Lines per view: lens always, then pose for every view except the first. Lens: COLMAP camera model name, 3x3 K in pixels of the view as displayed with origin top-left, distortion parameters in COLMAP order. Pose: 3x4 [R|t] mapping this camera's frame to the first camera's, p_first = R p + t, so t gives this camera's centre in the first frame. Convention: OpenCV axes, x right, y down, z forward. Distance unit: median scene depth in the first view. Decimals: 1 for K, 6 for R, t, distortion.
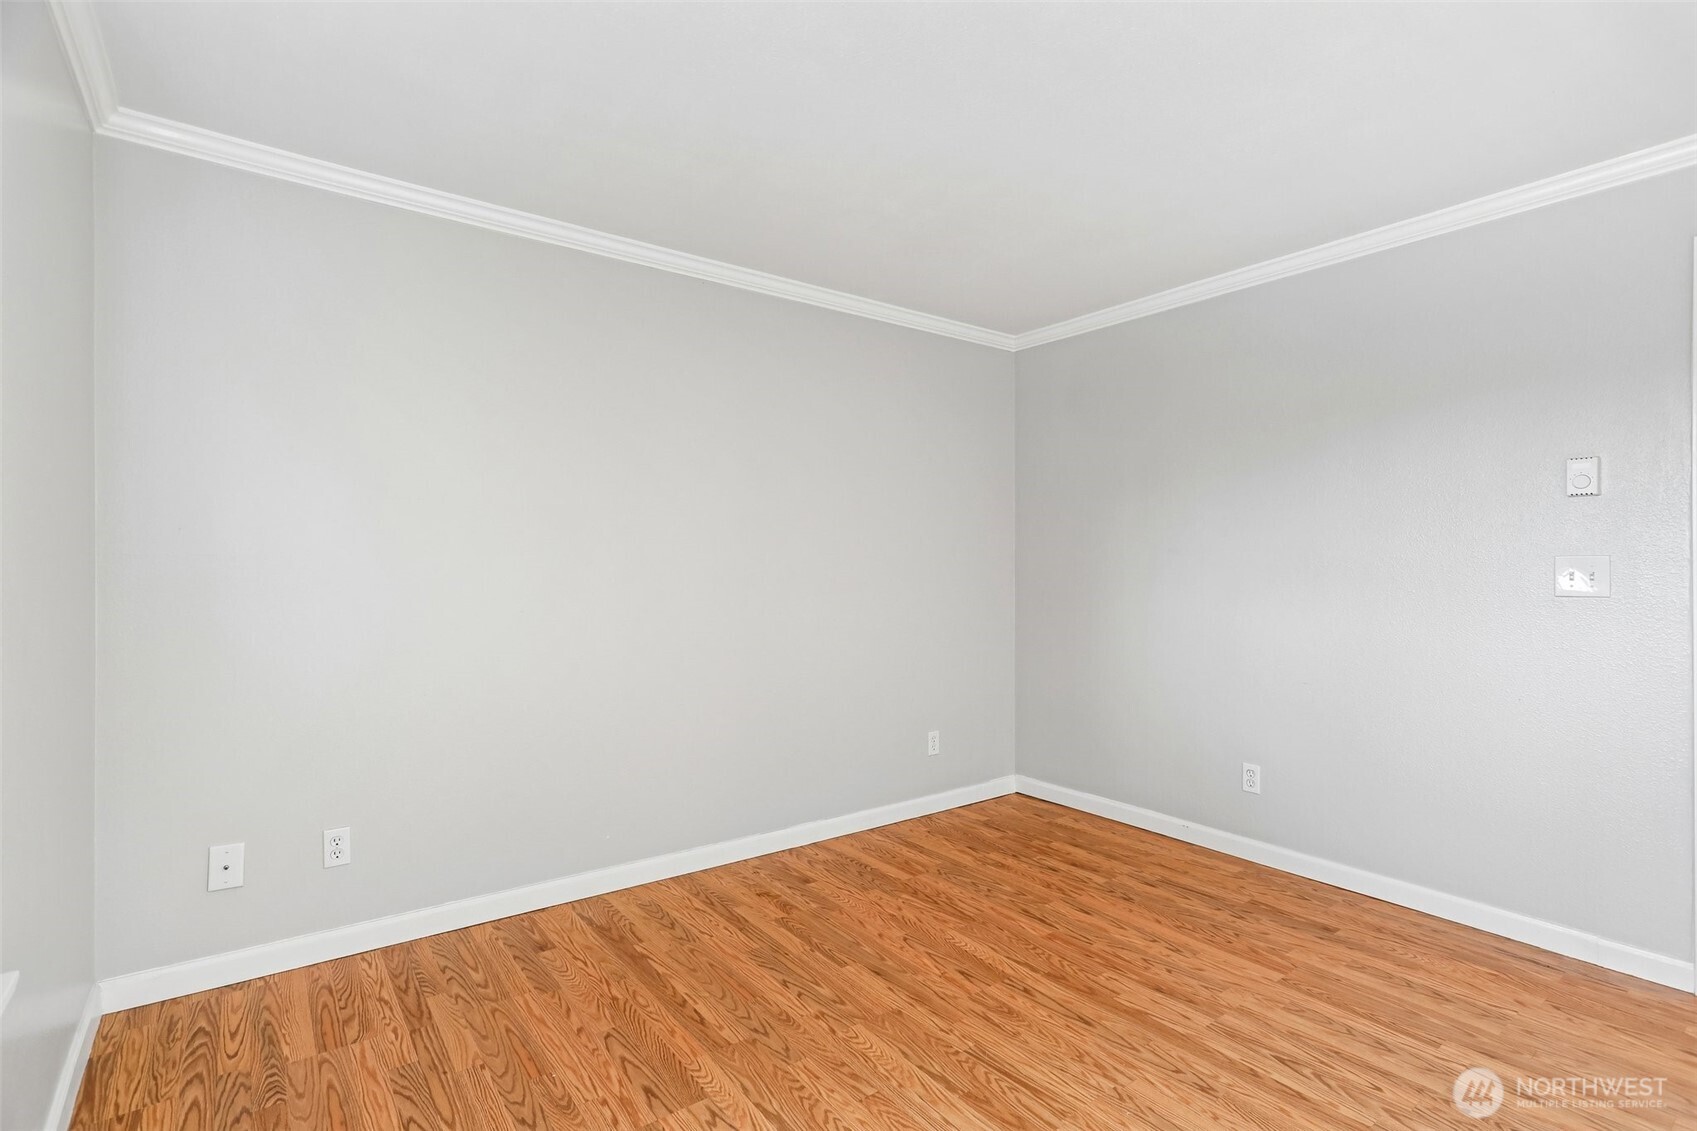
lens RADIAL K [[808.3, 0, 859.4], [0, 808.3, 561.2], [0, 0, 1]] dist [0.001795, 0.000093]
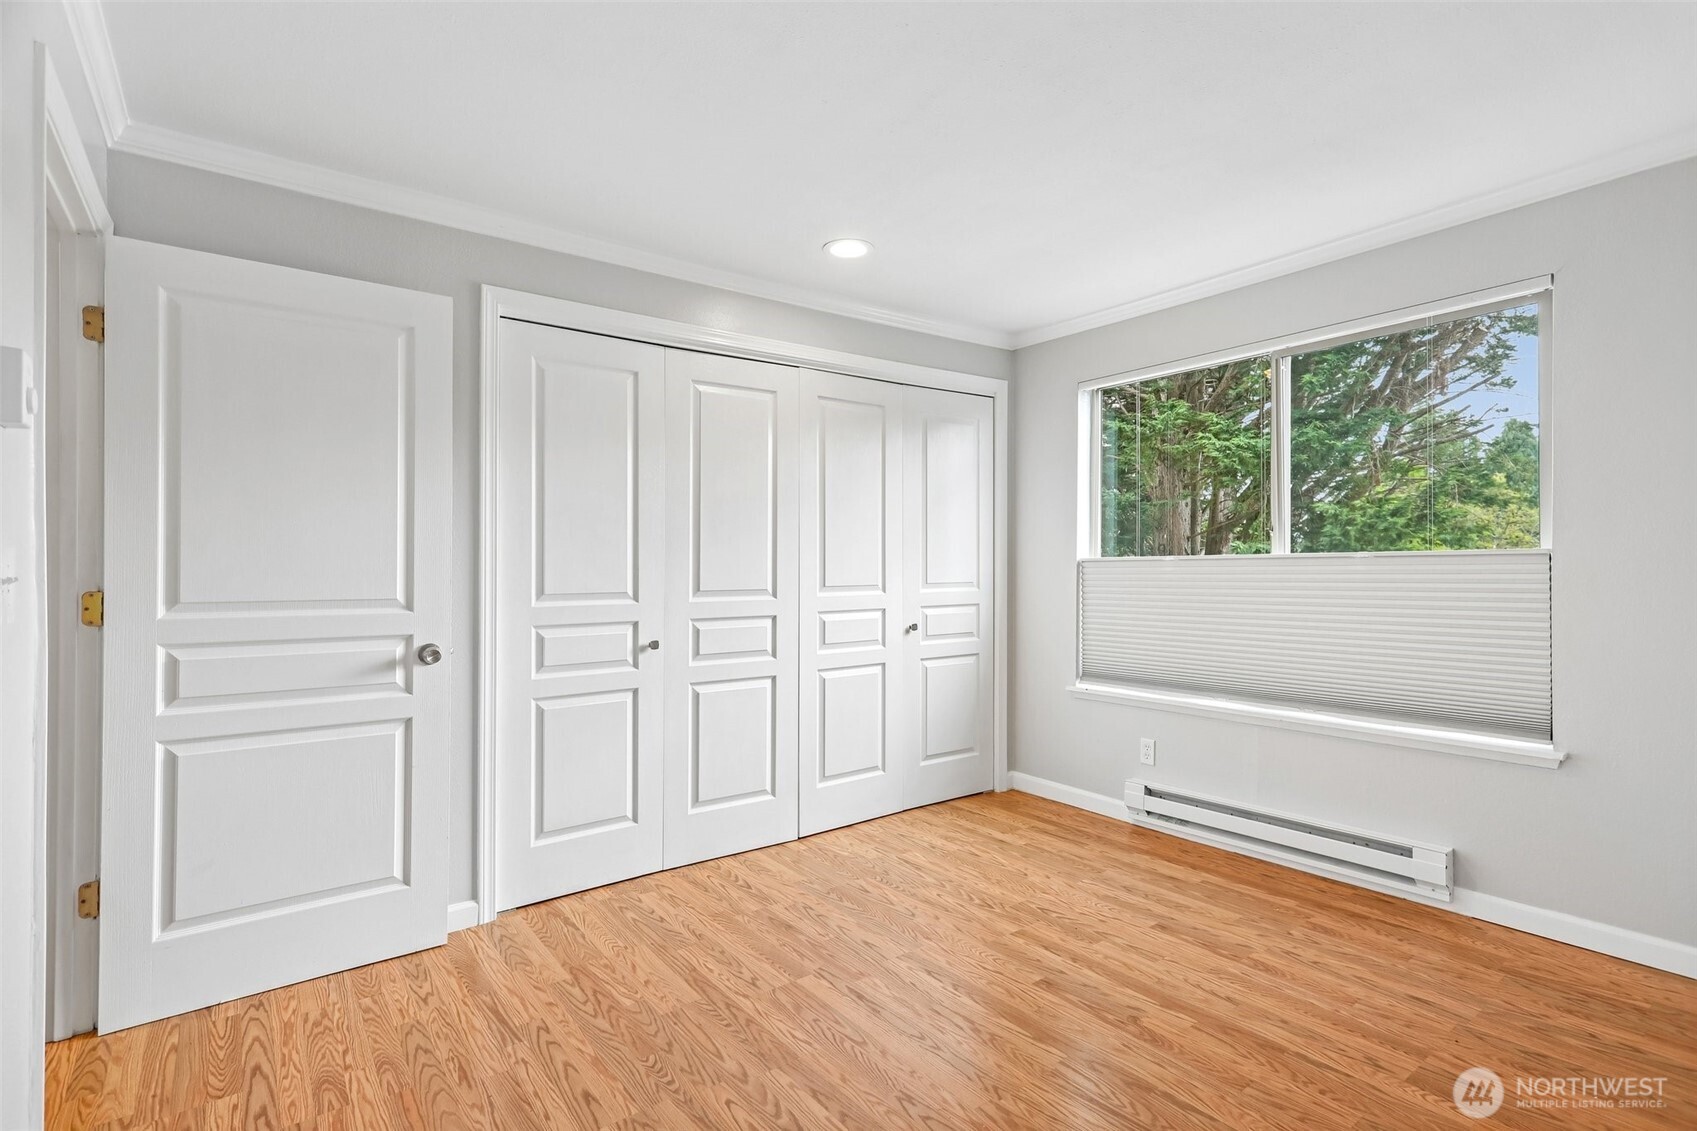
lens RADIAL K [[808.3, 0, 859.4], [0, 808.3, 561.2], [0, 0, 1]] dist [0.001795, 0.000093]
pose [[-0.999999, 0.000720, -0.000799, 0.345587], [0.000728, 0.999944, -0.010535, 0.013819], [0.000791, -0.010536, -0.999944, 1.408230]]
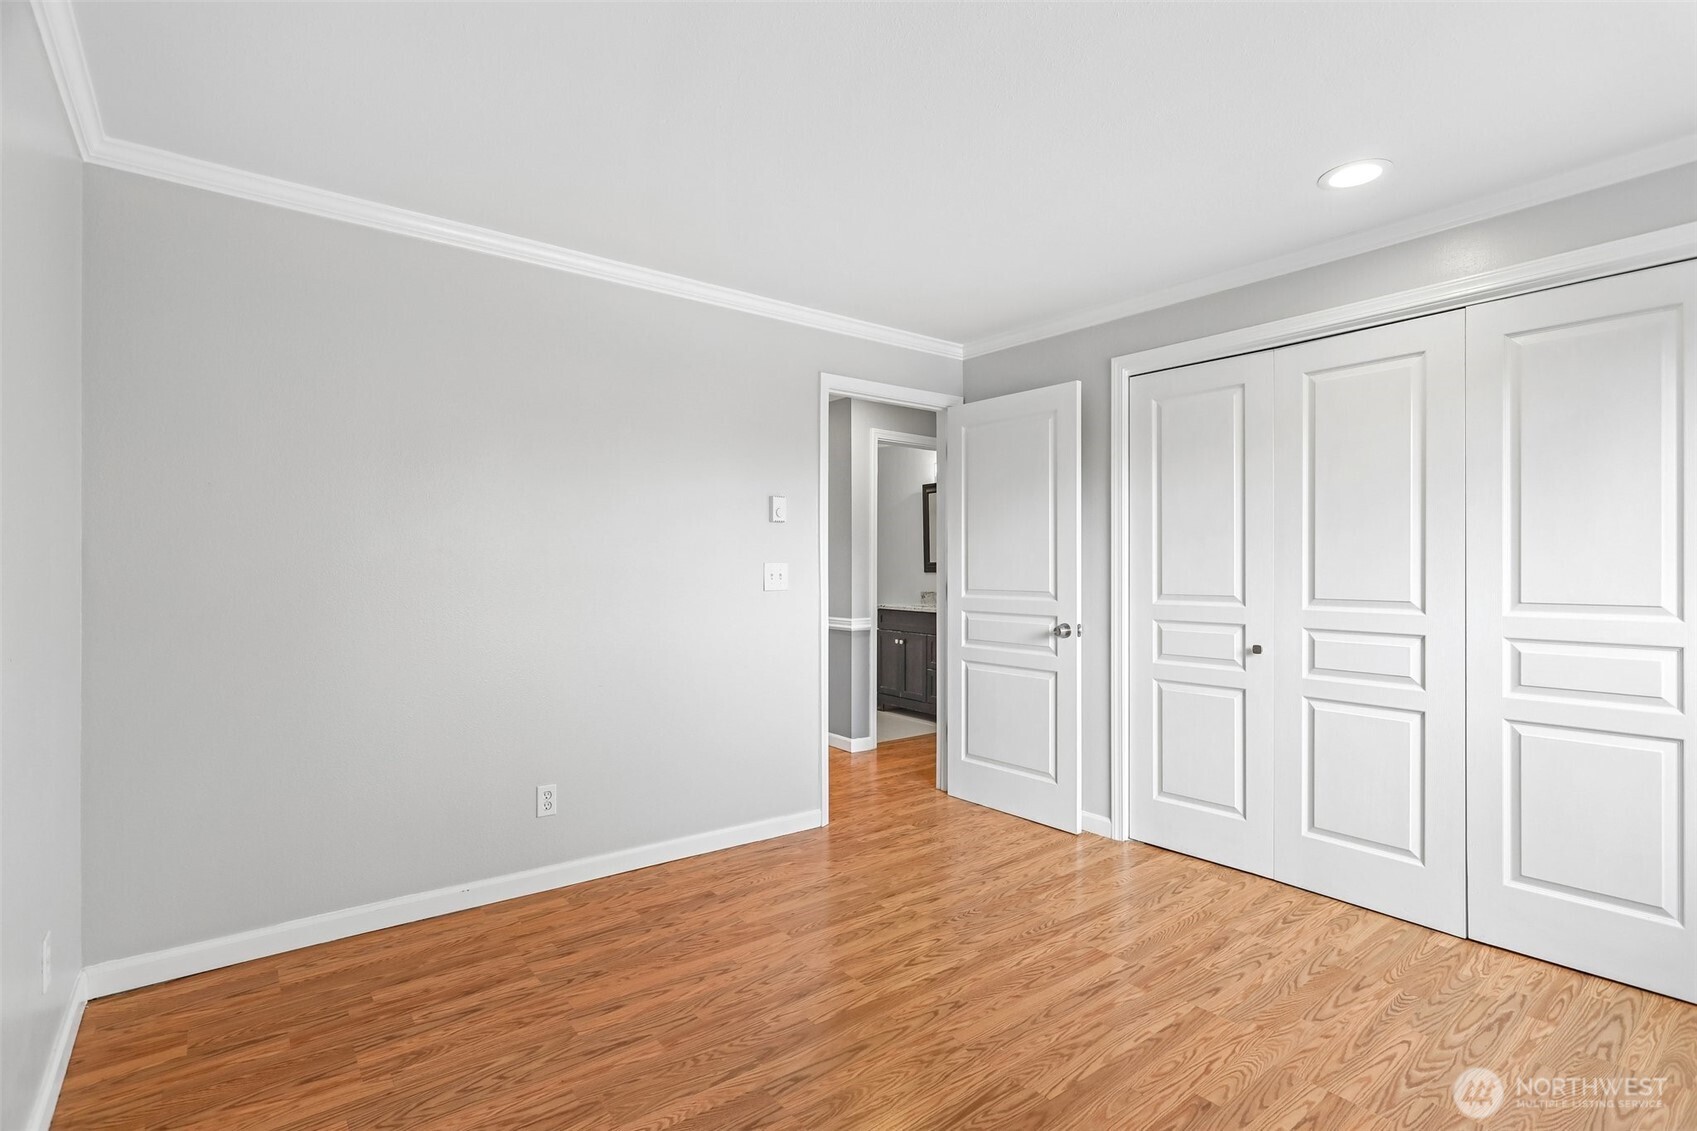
lens RADIAL K [[815.9, 0, 850.6], [0, 815.9, 567.7], [0, 0, 1]] dist [0.001772, 0.000747]
pose [[-0.007264, -0.002345, 0.999971, -0.553417], [-0.004233, 0.999988, 0.002315, 0.002725], [-0.999965, -0.004216, -0.007274, 0.834386]]
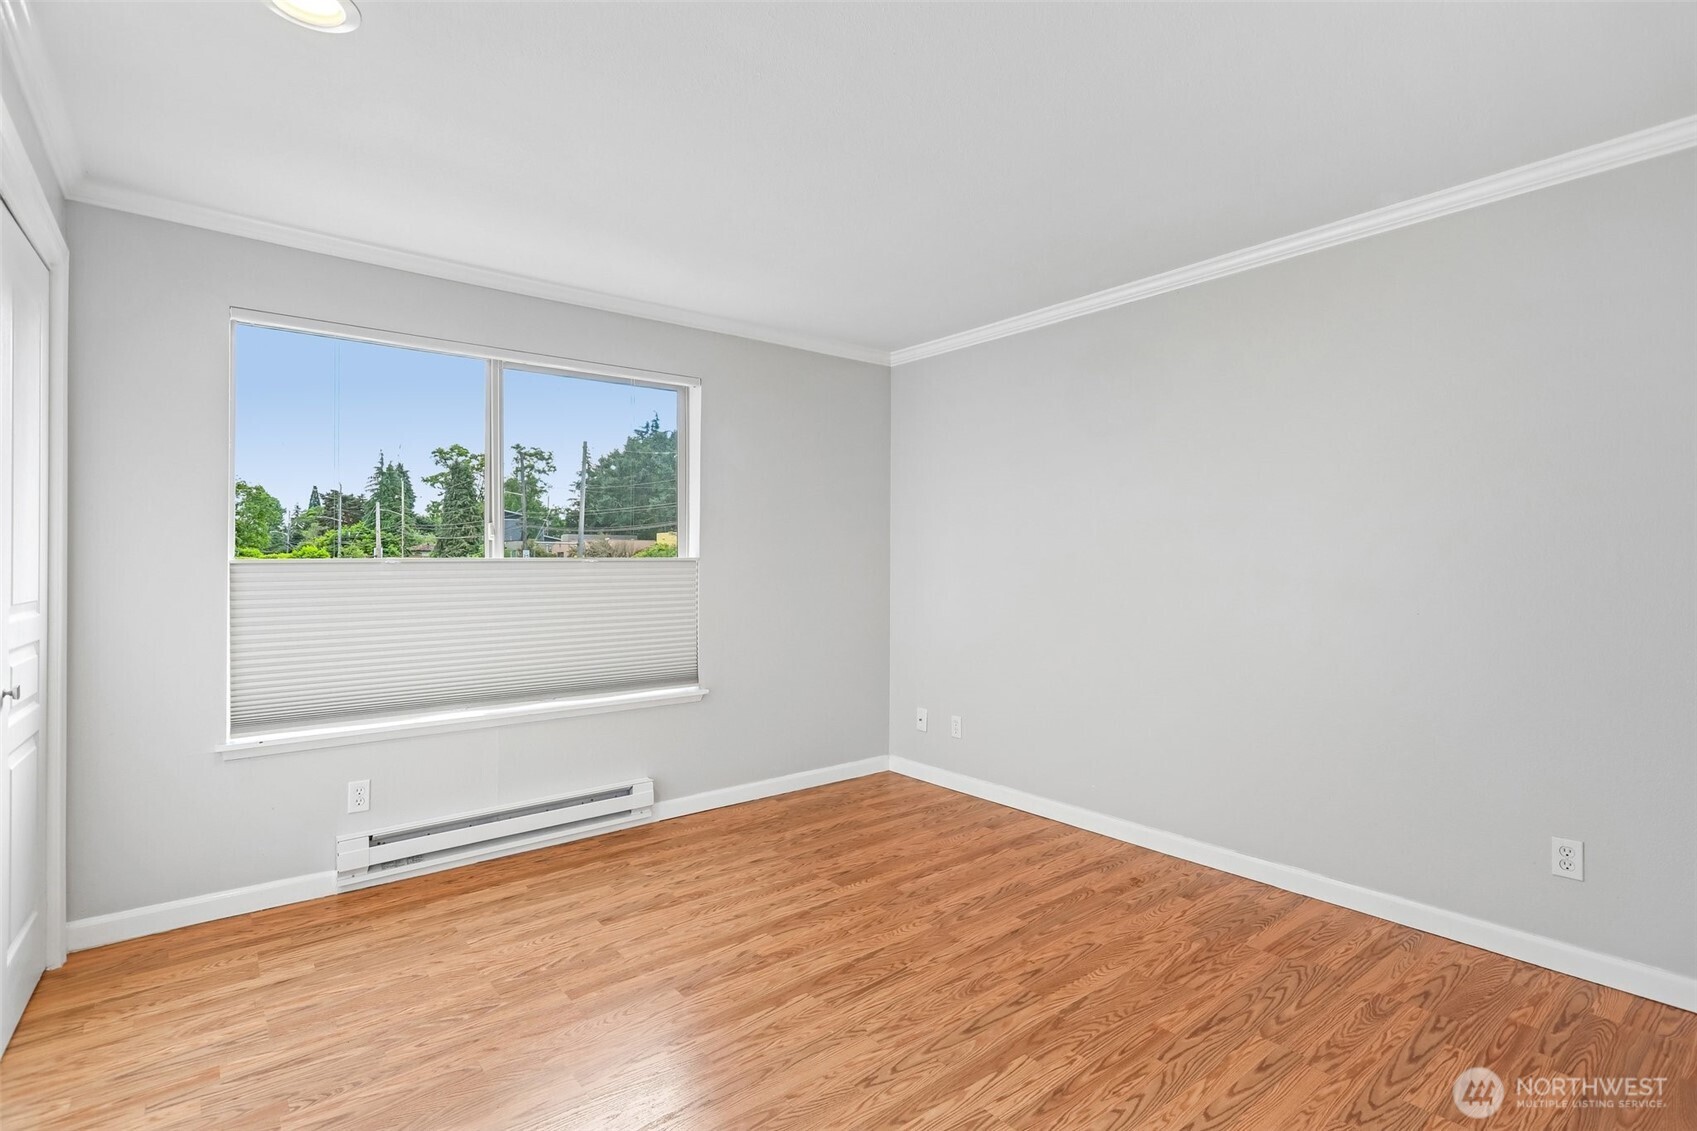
lens RADIAL K [[827.5, 0, 856.2], [0, 827.5, 560.8], [0, 0, 1]] dist [0.004421, 0.001956]
pose [[0.029984, -0.006989, -0.999526, 1.045274], [0.007551, 0.999949, -0.006765, 0.007694], [0.999522, -0.007345, 0.030035, 0.684349]]
